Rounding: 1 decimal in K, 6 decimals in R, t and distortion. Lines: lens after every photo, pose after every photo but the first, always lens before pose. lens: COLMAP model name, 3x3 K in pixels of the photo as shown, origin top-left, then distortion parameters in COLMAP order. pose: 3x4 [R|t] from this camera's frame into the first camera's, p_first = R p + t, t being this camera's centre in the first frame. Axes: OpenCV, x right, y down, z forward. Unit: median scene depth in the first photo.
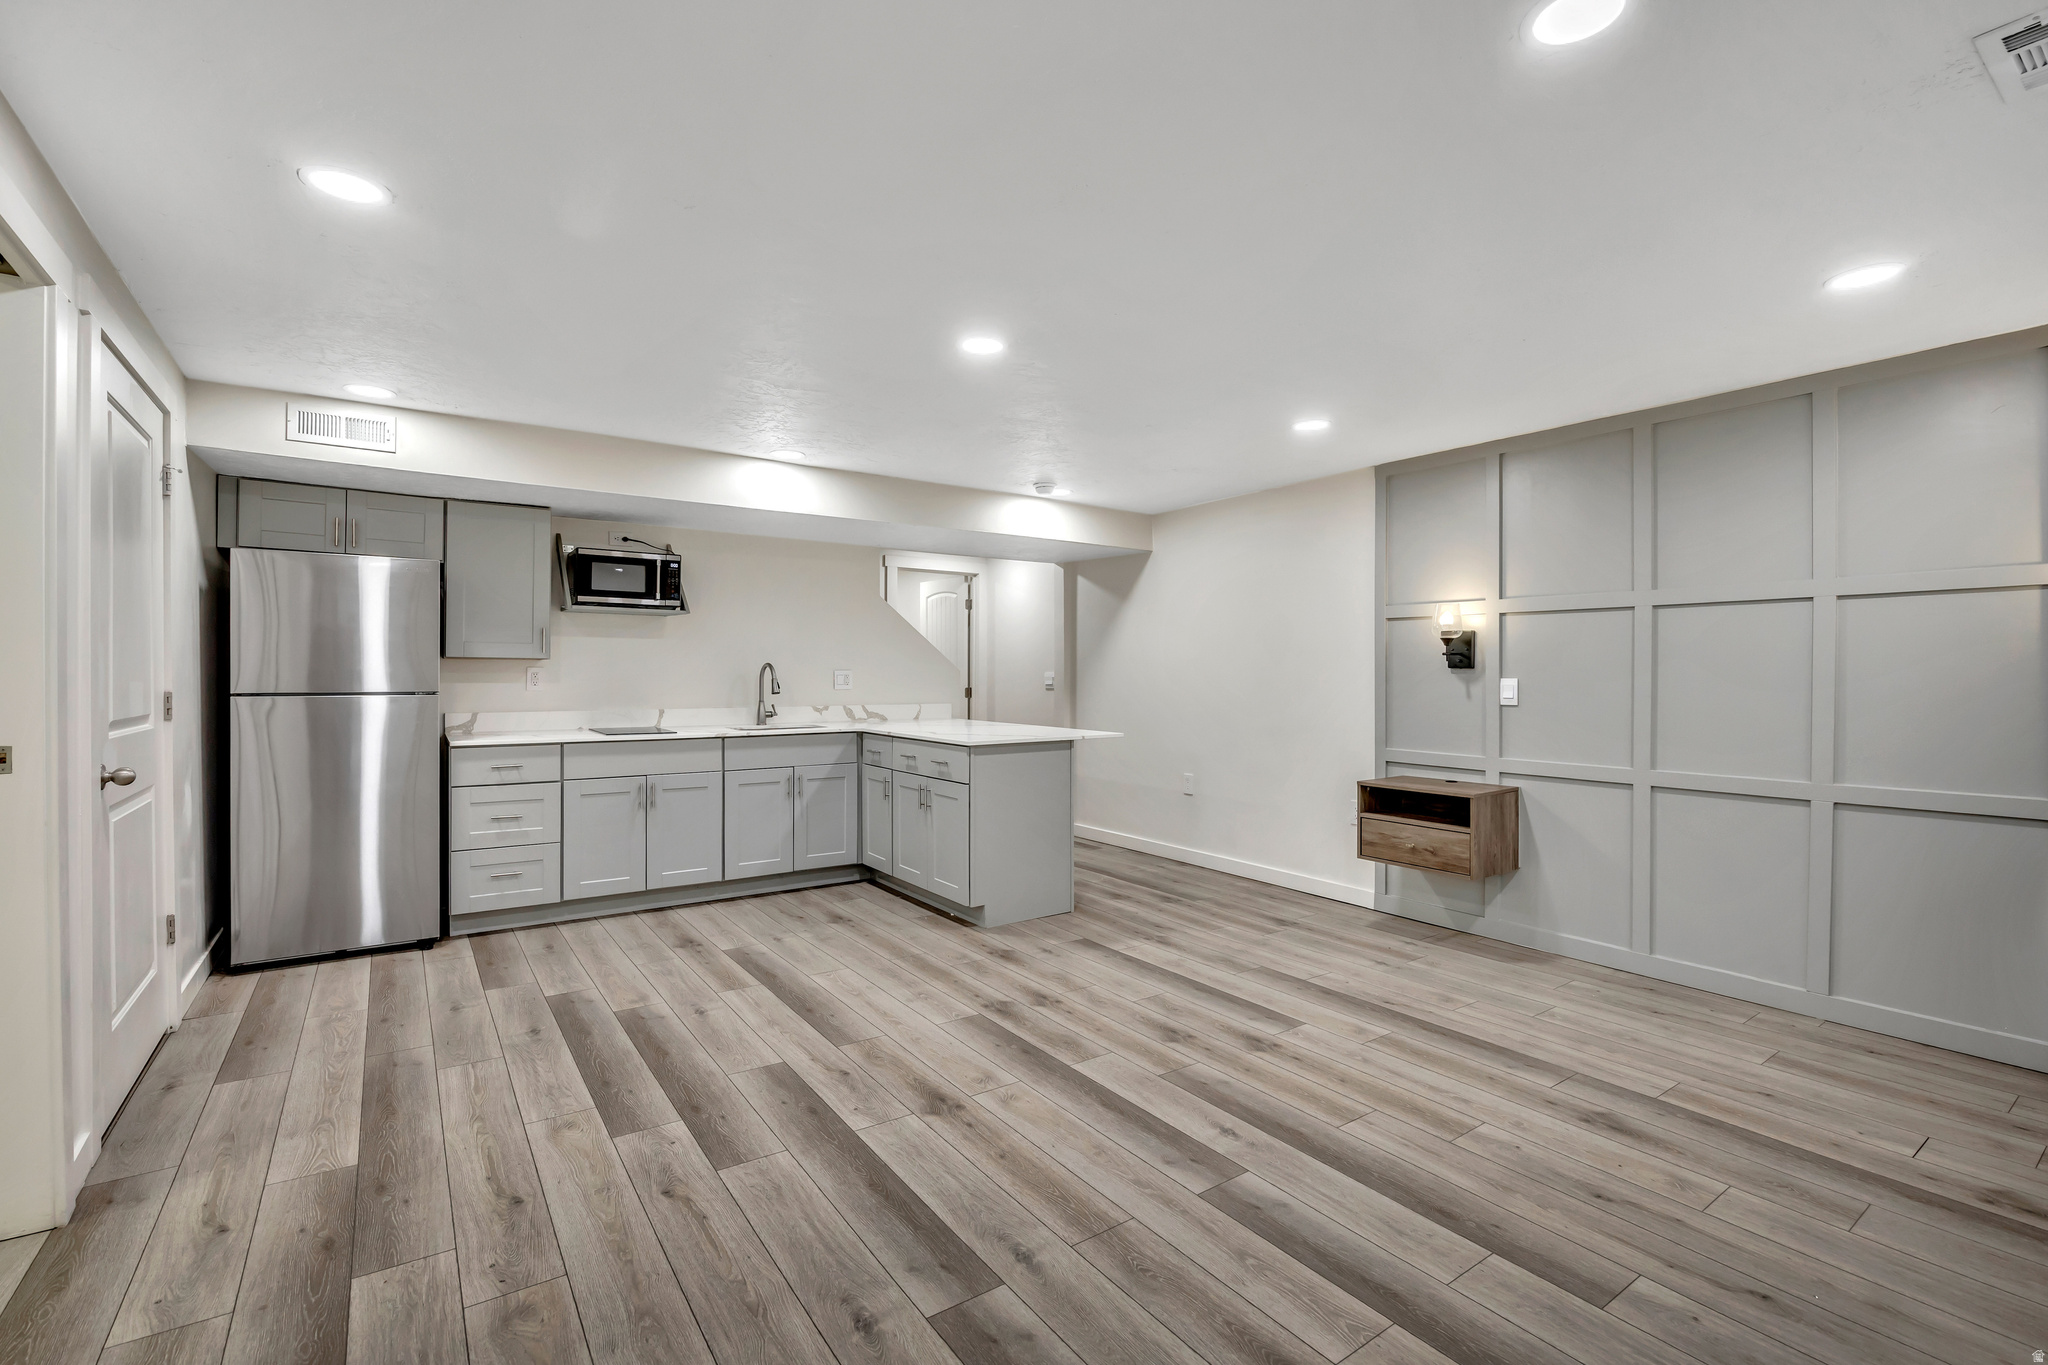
lens RADIAL K [[886.5, 0, 1008.8], [0, 886.5, 676.0], [0, 0, 1]] dist [-0.014105, 0.002497]
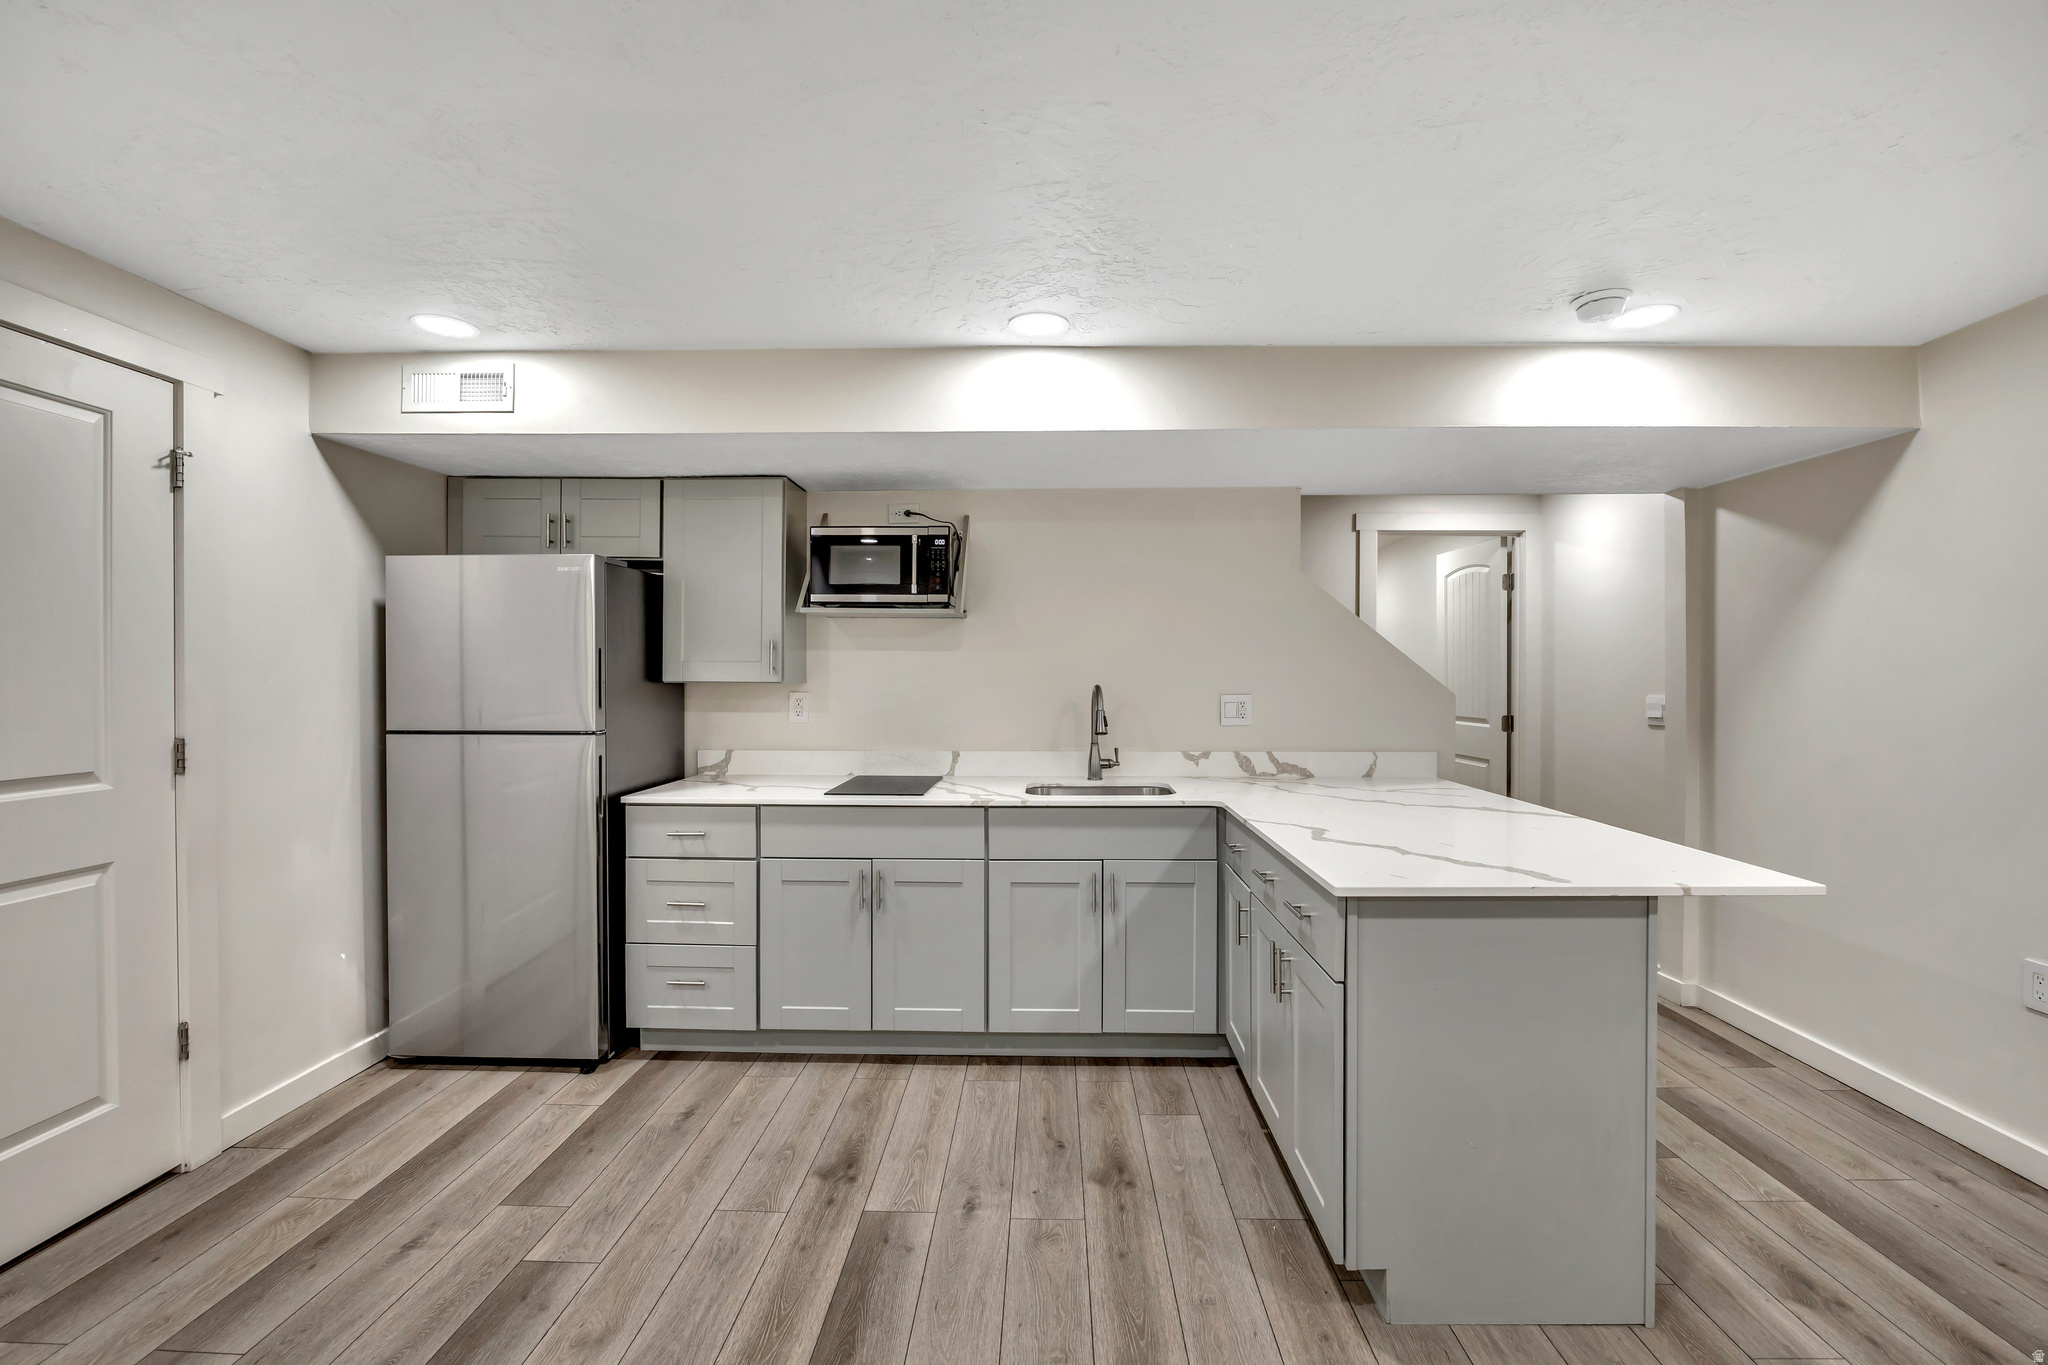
lens RADIAL K [[886.5, 0, 1033.5], [0, 886.5, 676.8], [0, 0, 1]] dist [-0.014105, 0.002497]
pose [[0.813962, 0.000624, -0.580917, 0.082334], [-0.000809, 1.000000, -0.000059, -0.026625], [0.580917, 0.000518, 0.813963, 0.573599]]
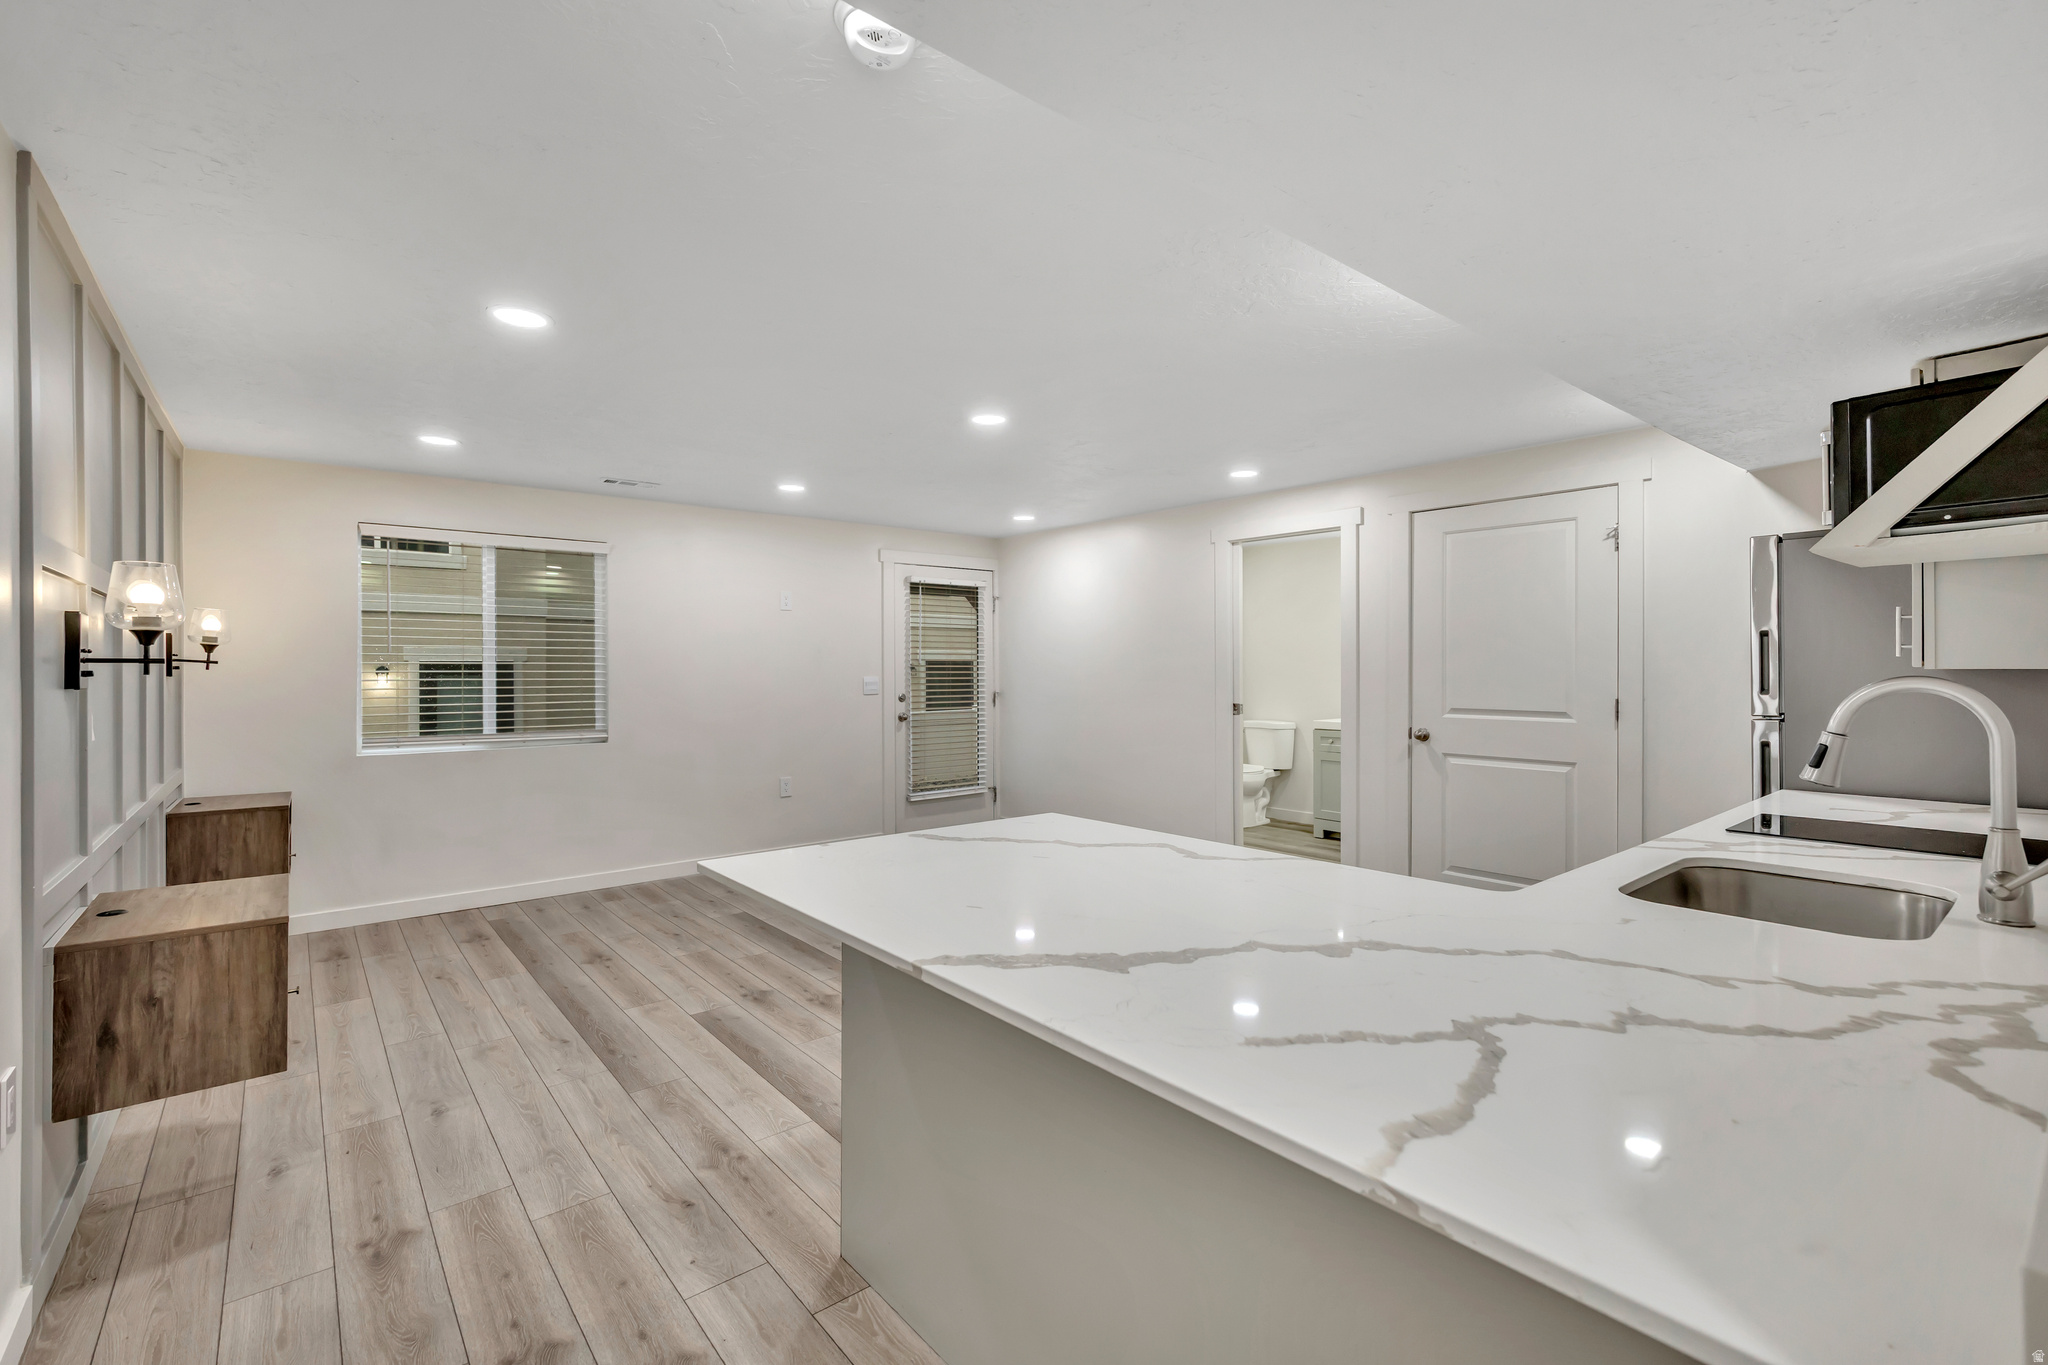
lens RADIAL K [[886.5, 0, 1015.4], [0, 886.5, 678.3], [0, 0, 1]] dist [-0.014105, 0.002497]
pose [[-0.996099, 0.000876, -0.088240, 0.029774], [-0.000363, 0.999902, 0.014026, -0.023133], [0.088244, 0.014003, -0.996000, 1.598418]]
